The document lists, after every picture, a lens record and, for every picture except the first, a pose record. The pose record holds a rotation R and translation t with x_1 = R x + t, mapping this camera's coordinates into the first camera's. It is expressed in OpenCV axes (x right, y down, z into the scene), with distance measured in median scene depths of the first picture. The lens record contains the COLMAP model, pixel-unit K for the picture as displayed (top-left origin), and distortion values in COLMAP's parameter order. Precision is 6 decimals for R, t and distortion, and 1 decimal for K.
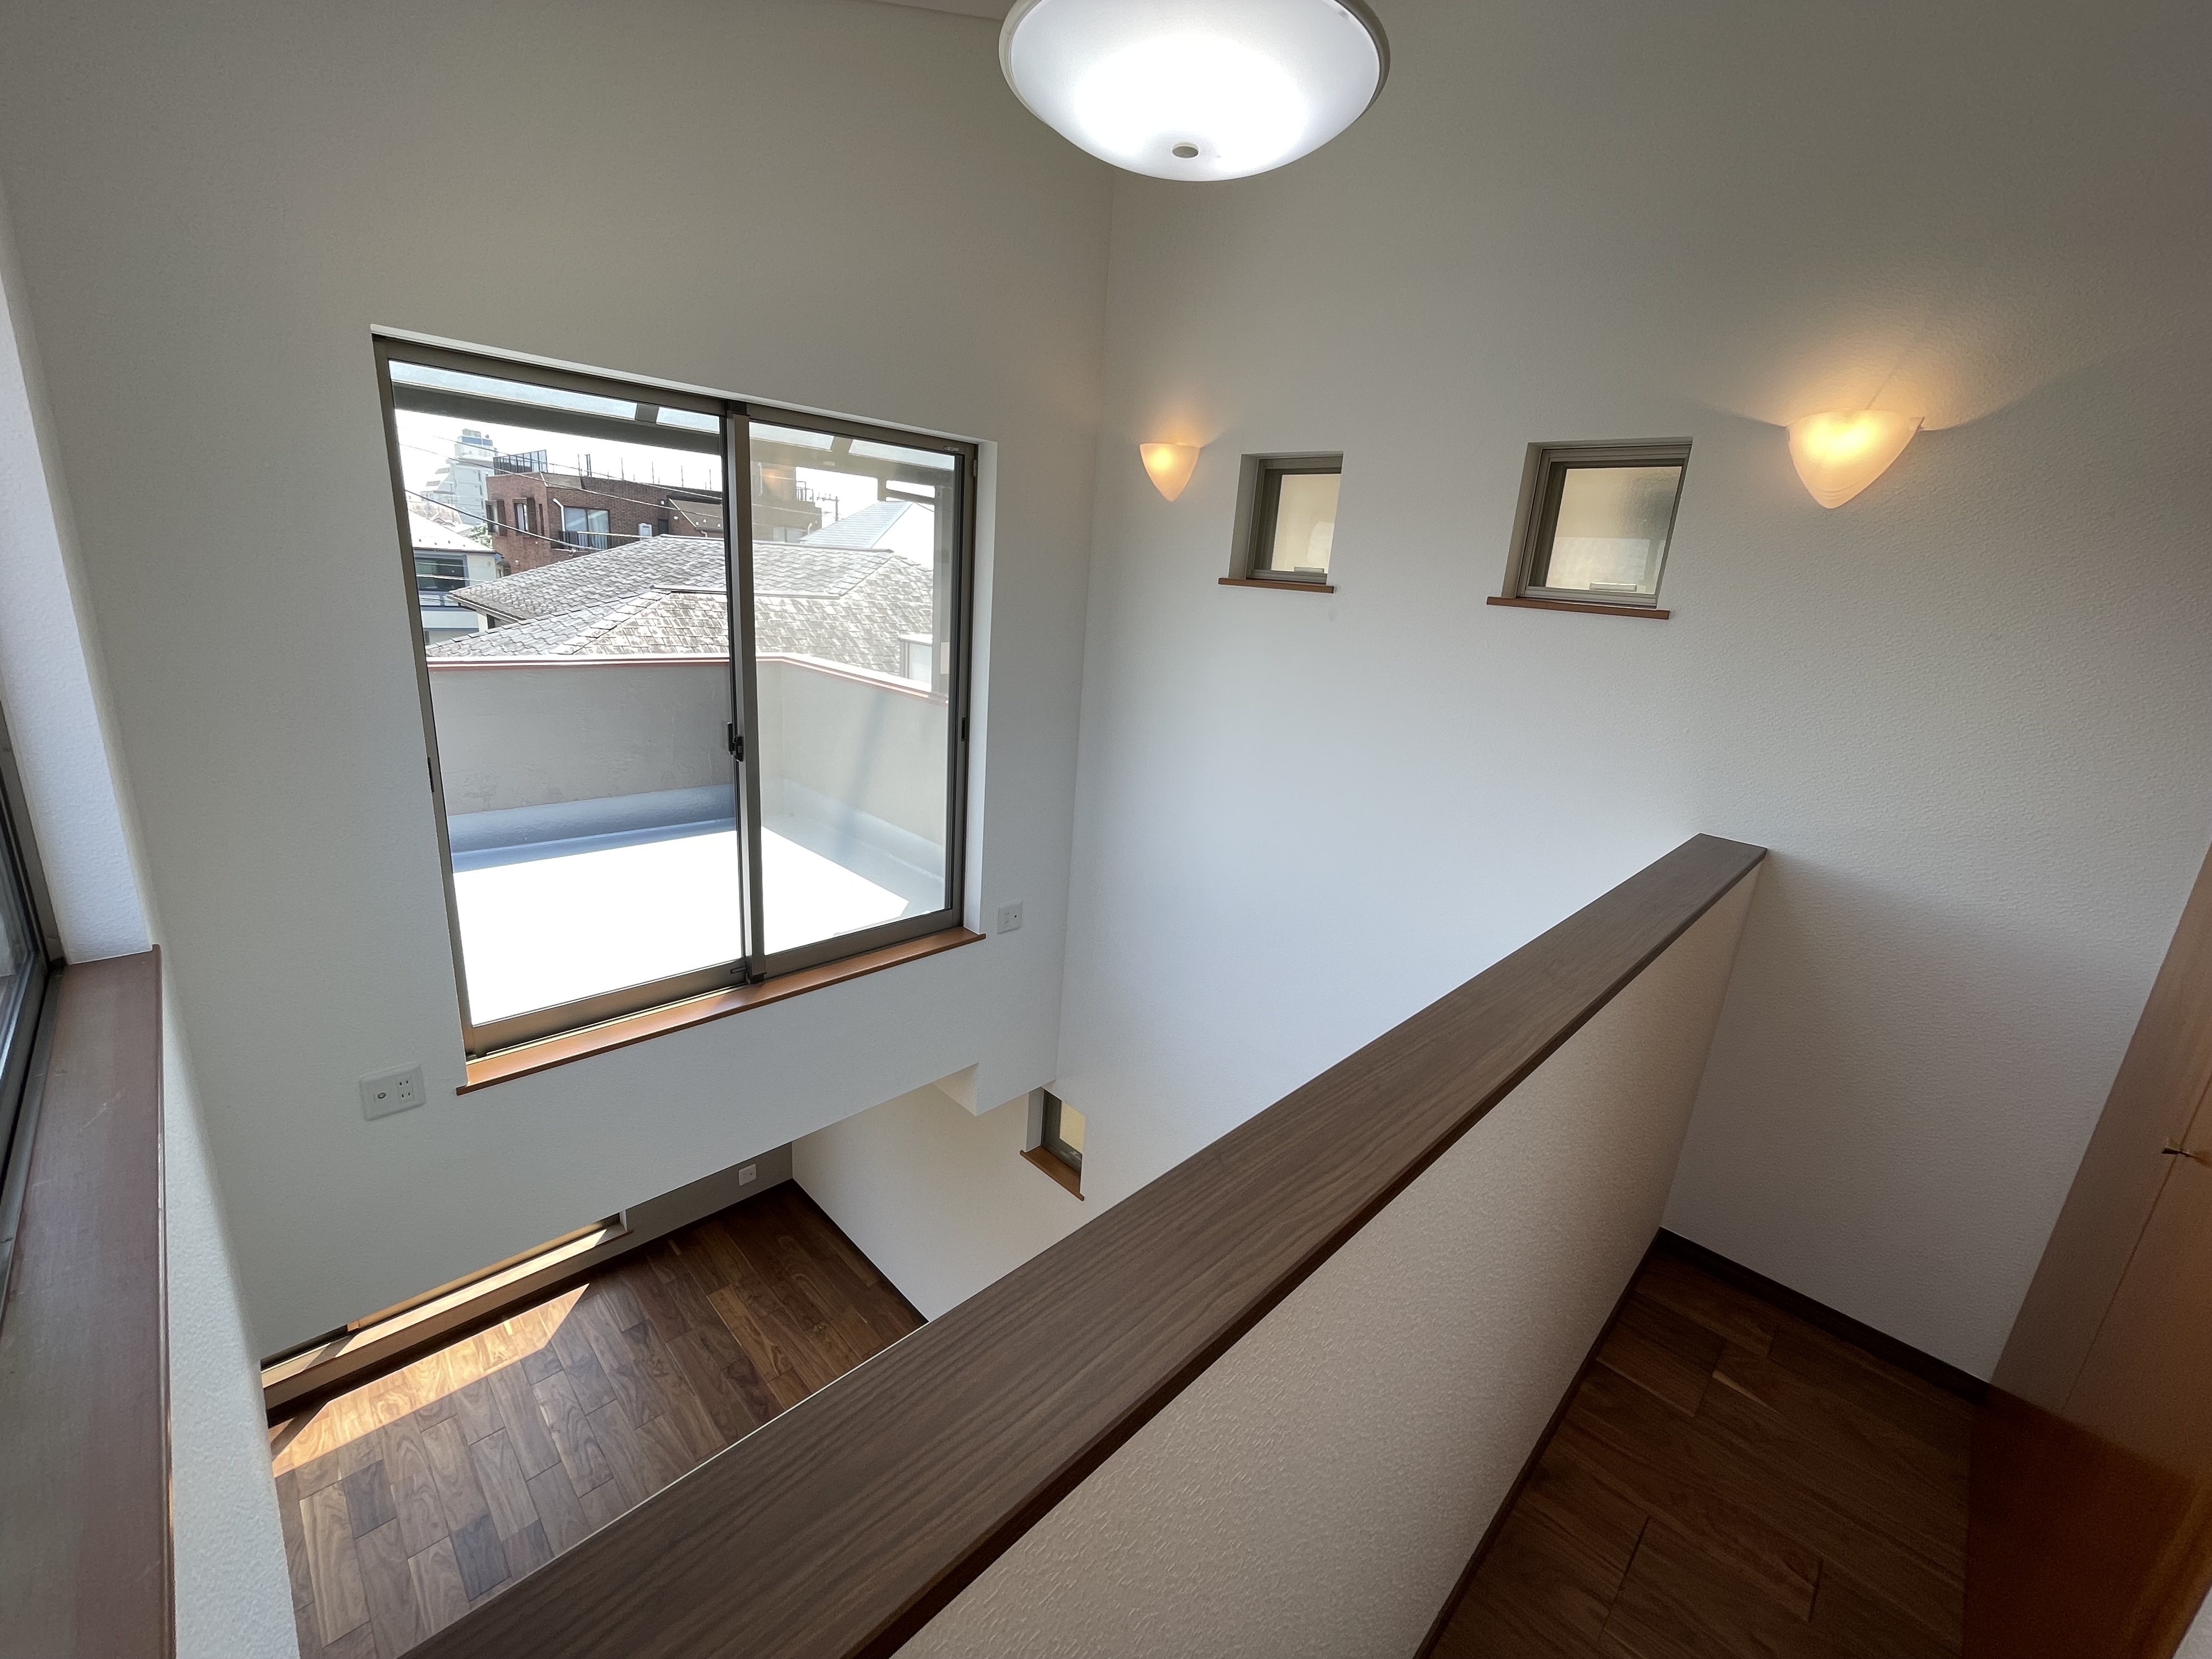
lens RADIAL K [[897.6, 0, 1108.6], [0, 897.6, 819.1], [0, 0, 1]] dist [-0.003830, 0.000631]
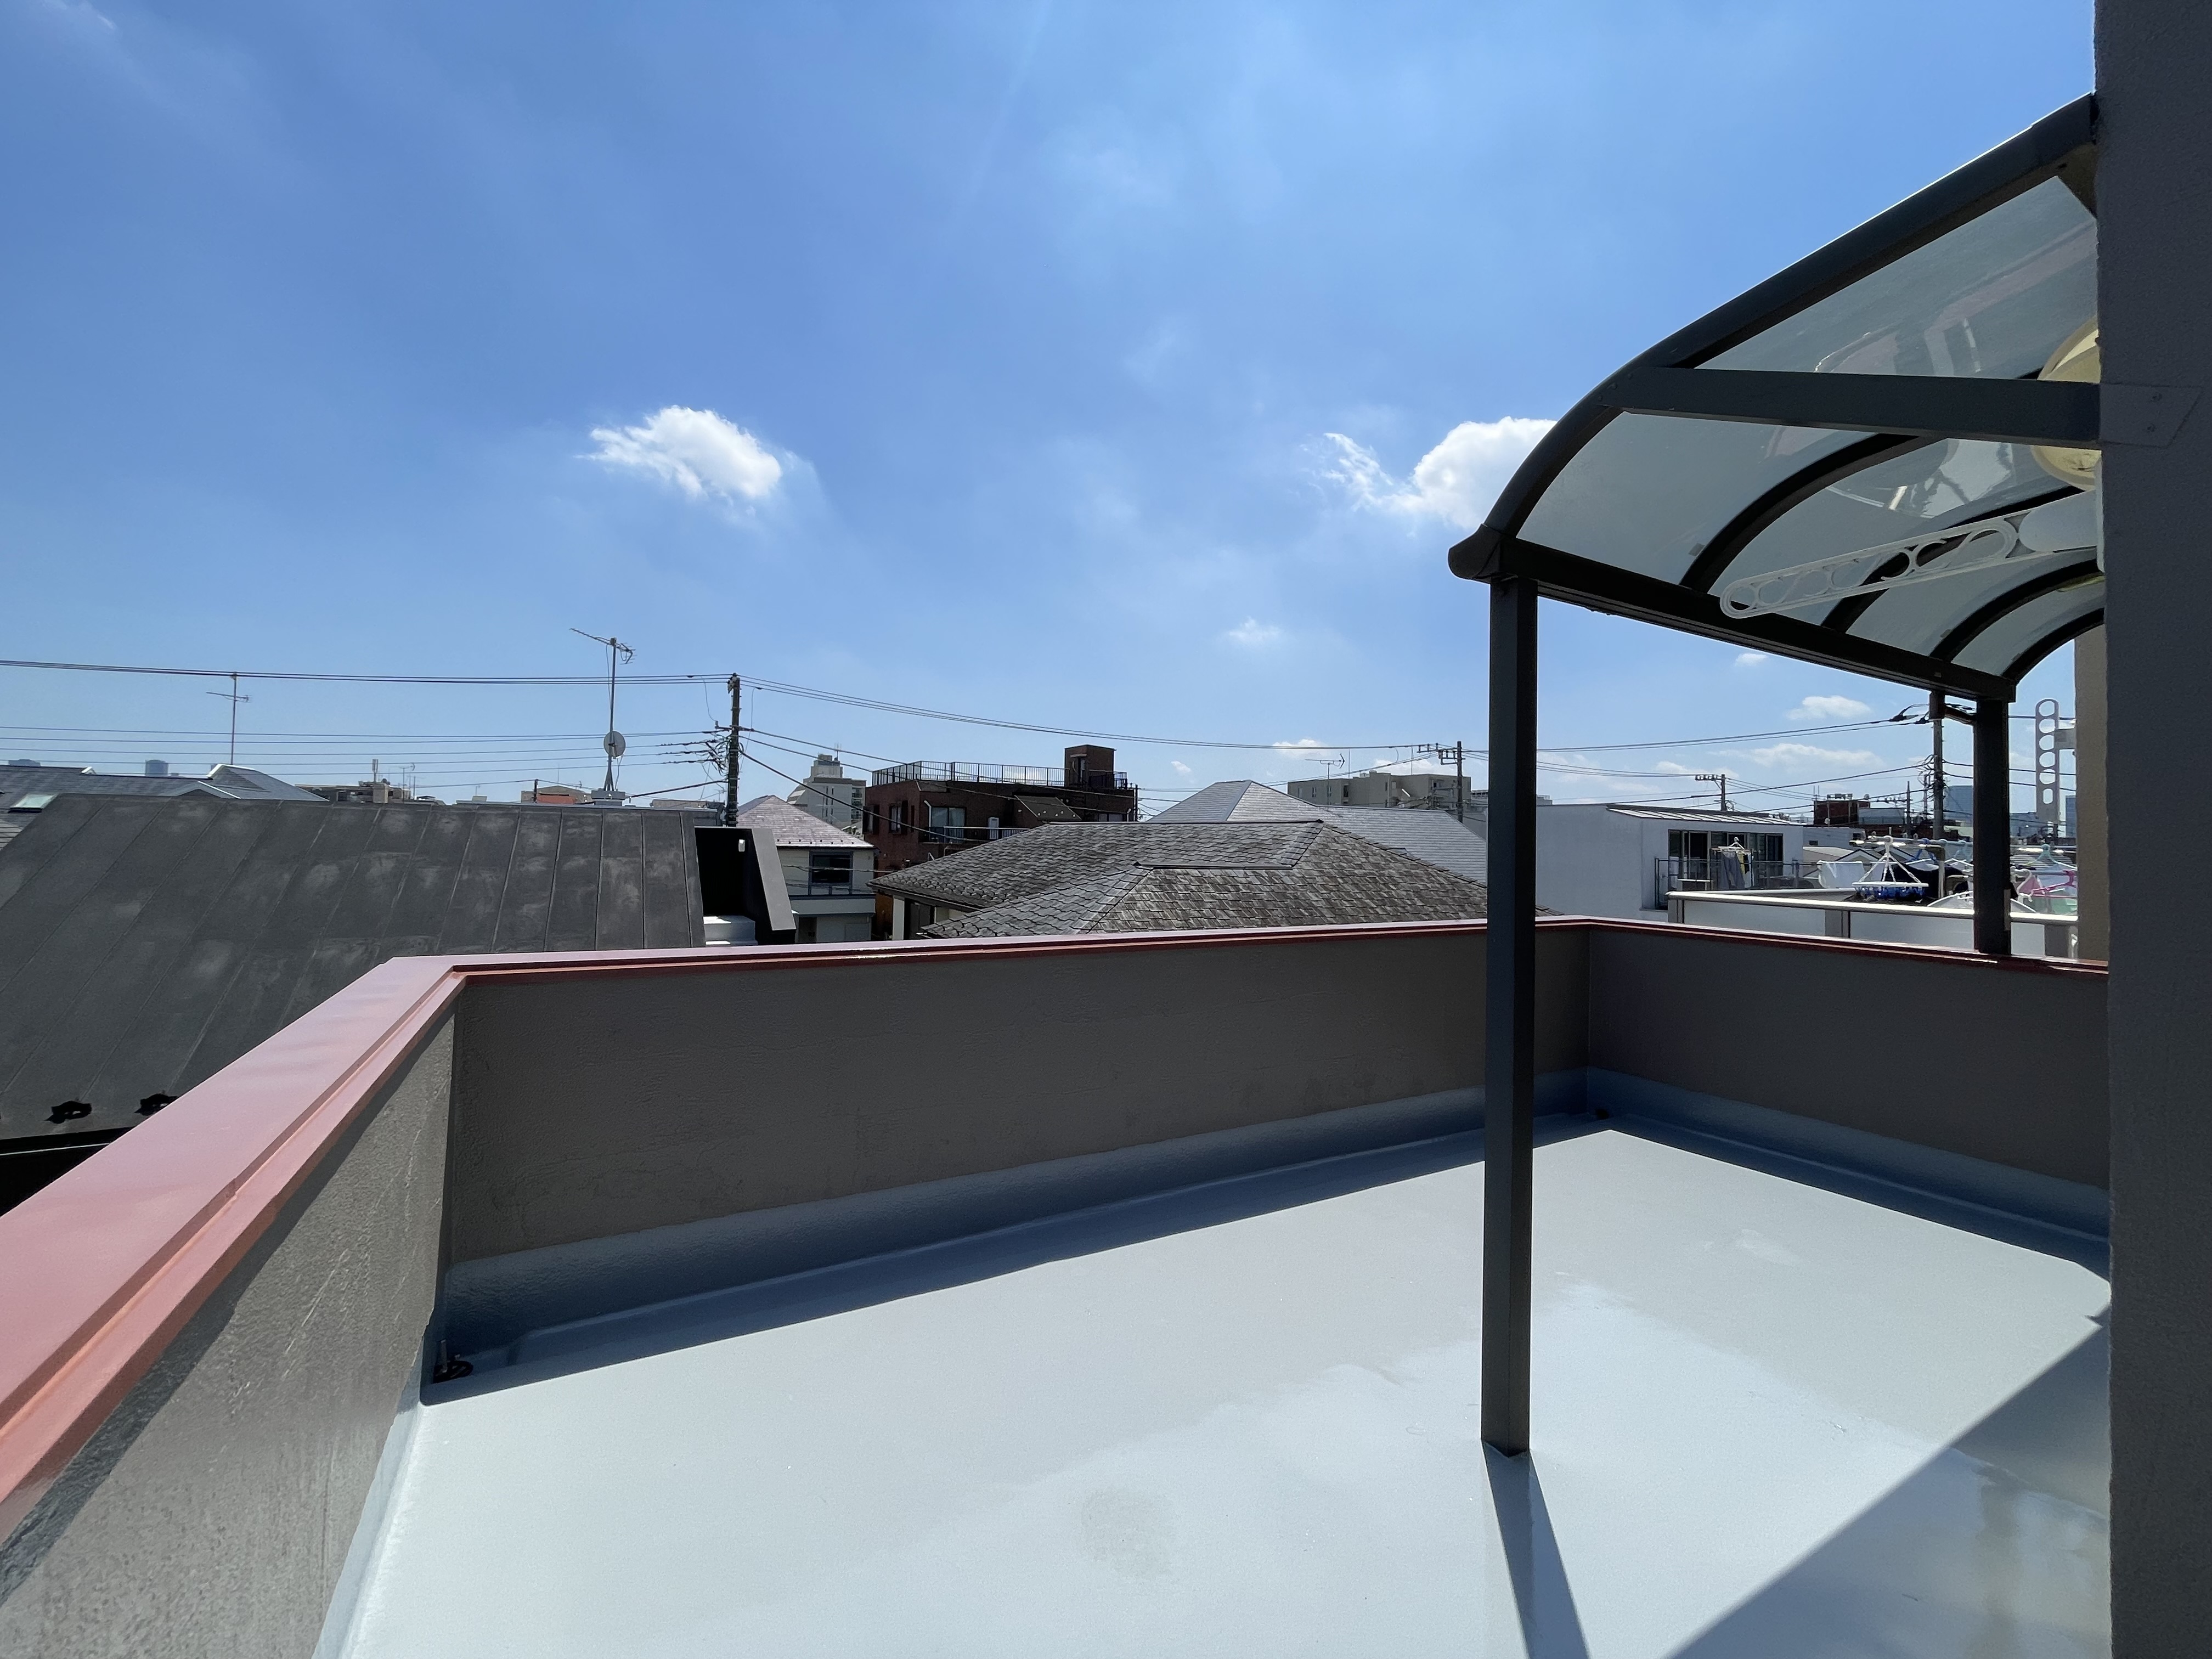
lens RADIAL K [[897.6, 0, 1106.5], [0, 897.6, 808.3], [0, 0, 1]] dist [-0.003830, 0.000631]
pose [[0.962589, -0.058721, -0.264527, -0.243717], [-0.025939, 0.951783, -0.305672, -0.003784], [0.269721, 0.301098, 0.914653, 0.028958]]
